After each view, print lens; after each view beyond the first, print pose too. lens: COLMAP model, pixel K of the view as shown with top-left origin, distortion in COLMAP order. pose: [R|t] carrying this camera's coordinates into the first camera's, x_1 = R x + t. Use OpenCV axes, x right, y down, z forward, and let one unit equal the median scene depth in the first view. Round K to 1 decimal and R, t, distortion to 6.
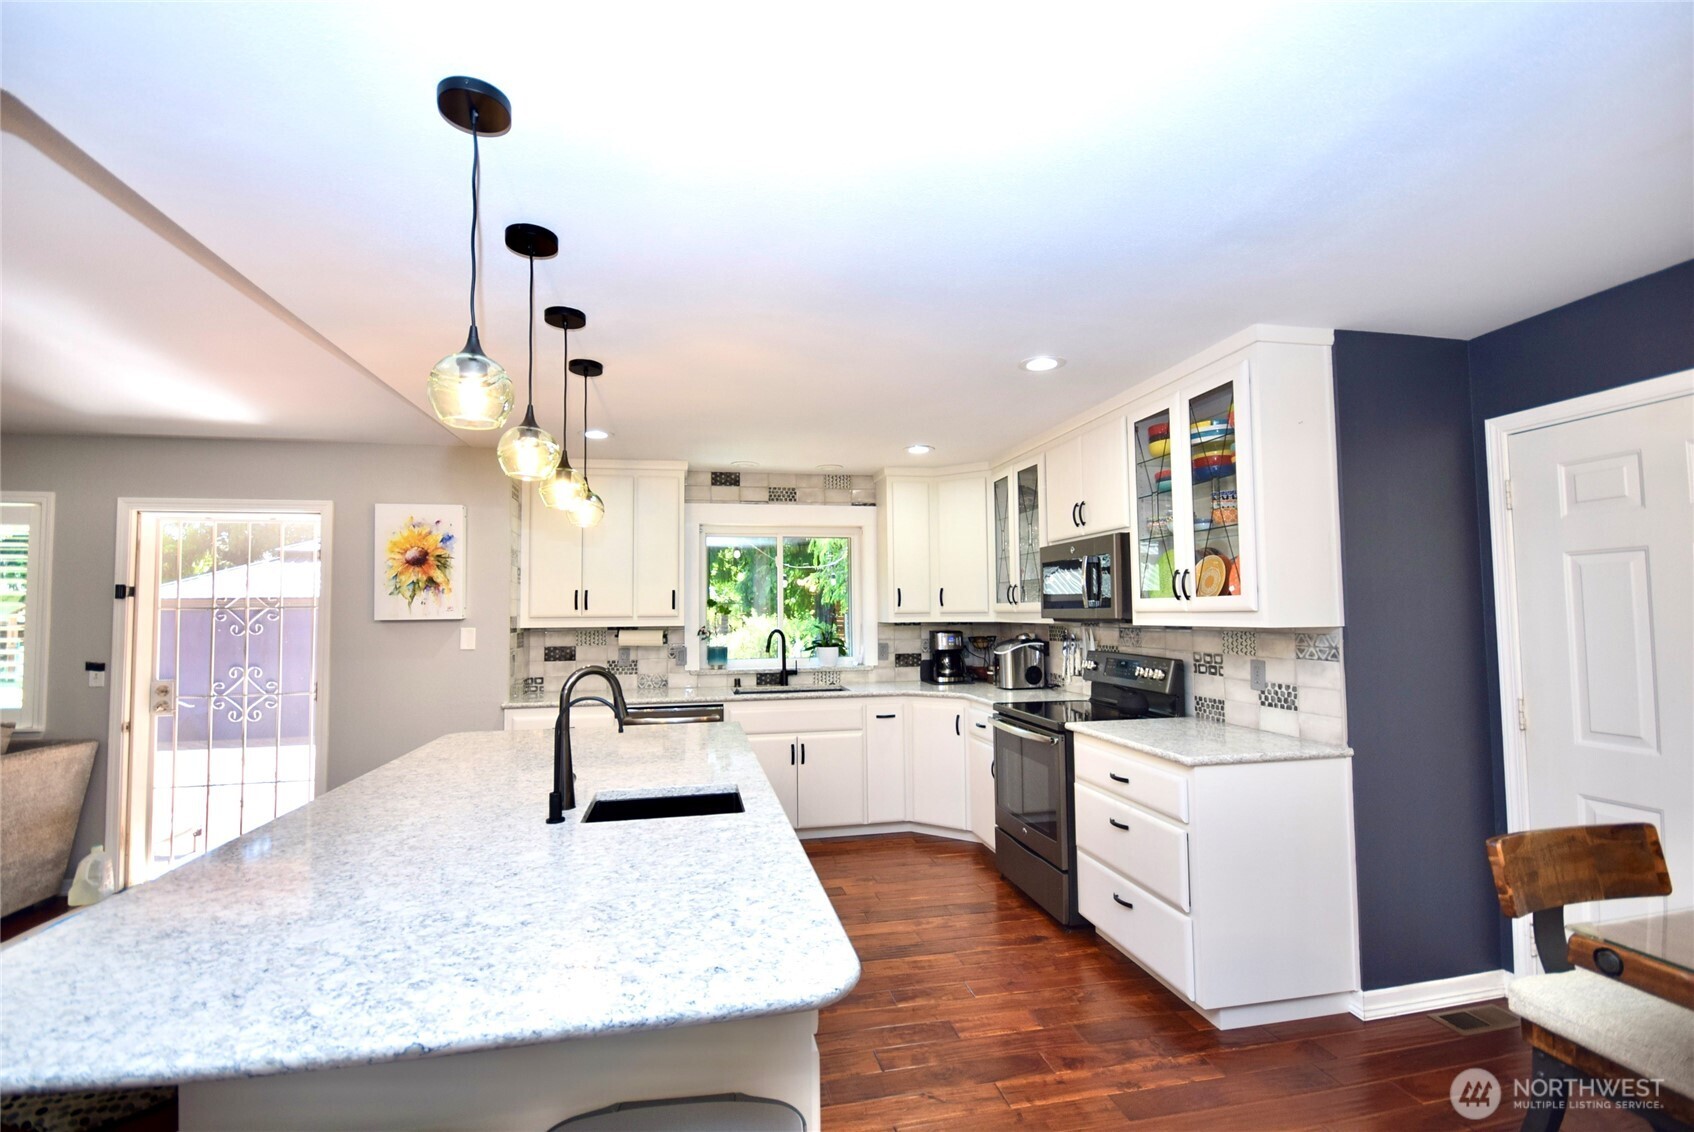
lens RADIAL K [[749.8, 0, 838.1], [0, 749.8, 574.9], [0, 0, 1]] dist [0.003657, -0.005239]
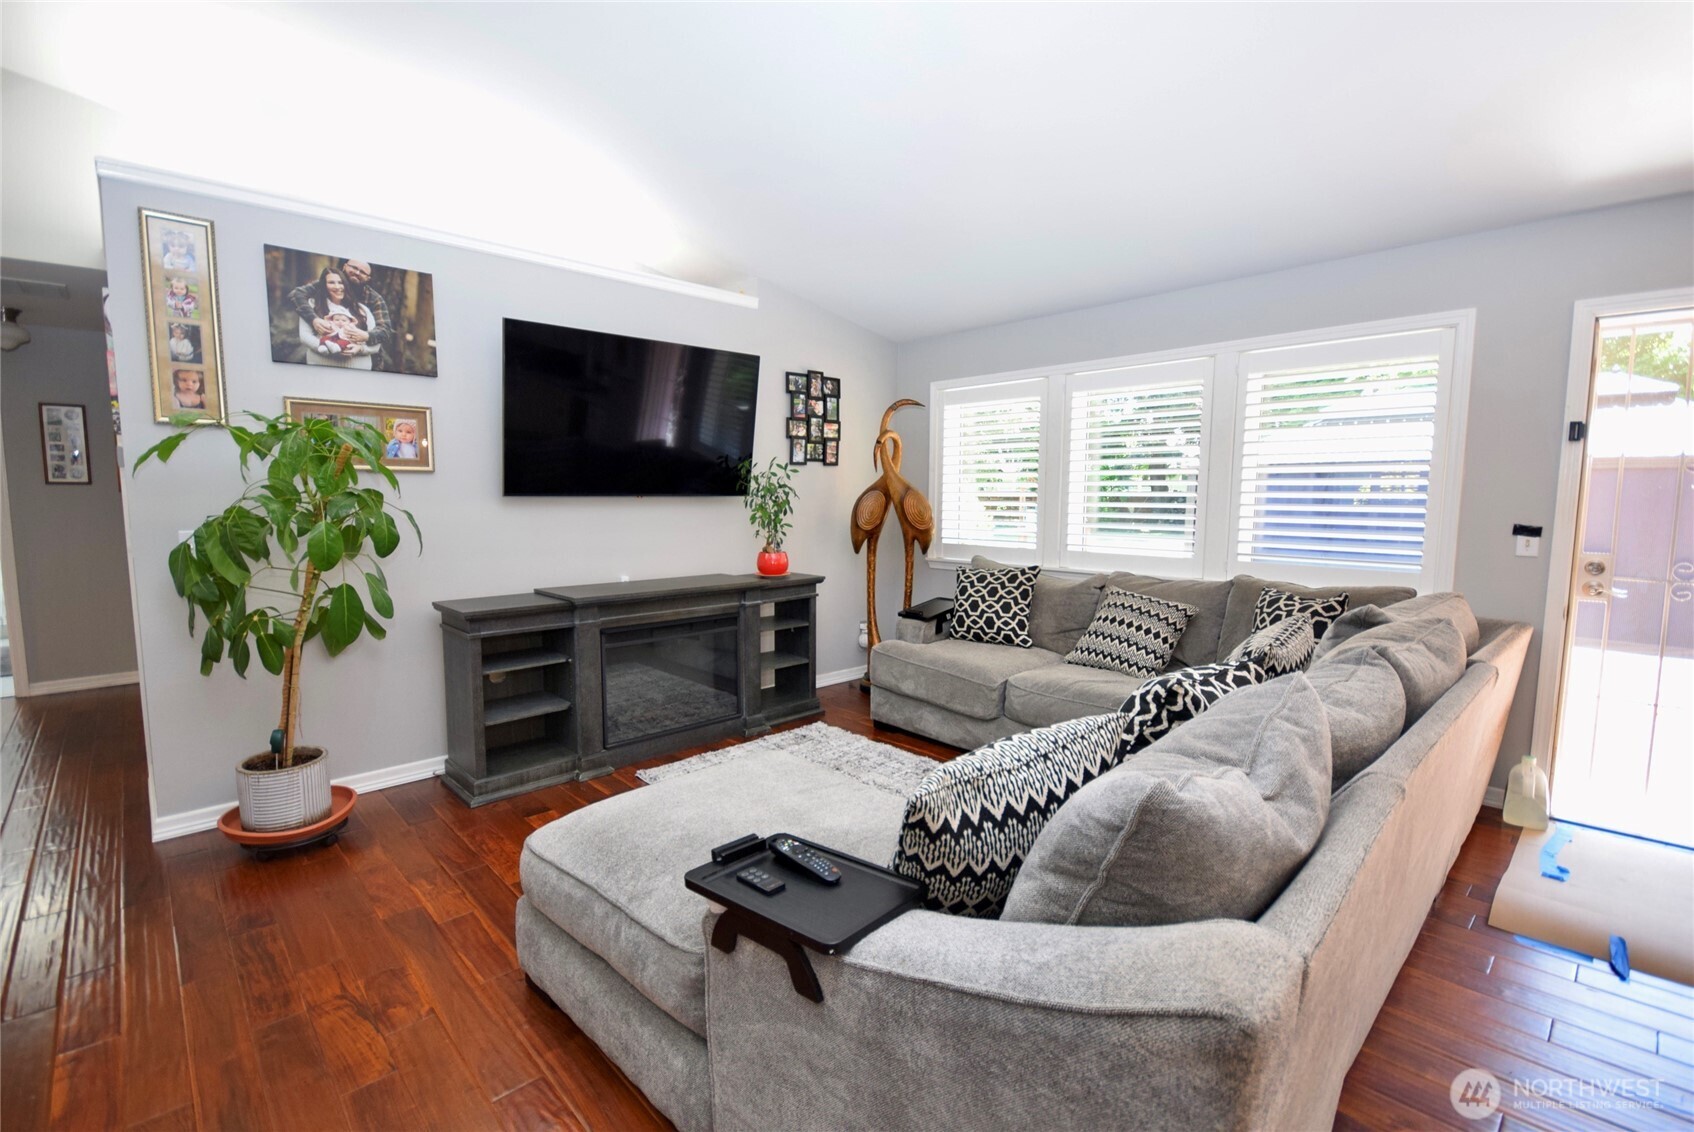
lens RADIAL K [[749.8, 0, 833.8], [0, 749.8, 570.6], [0, 0, 1]] dist [0.003657, -0.005239]
pose [[0.532310, 0.098999, -0.840741, -0.672651], [0.036201, 0.989568, 0.139444, 0.027216], [0.845775, -0.104663, 0.523173, -0.014419]]
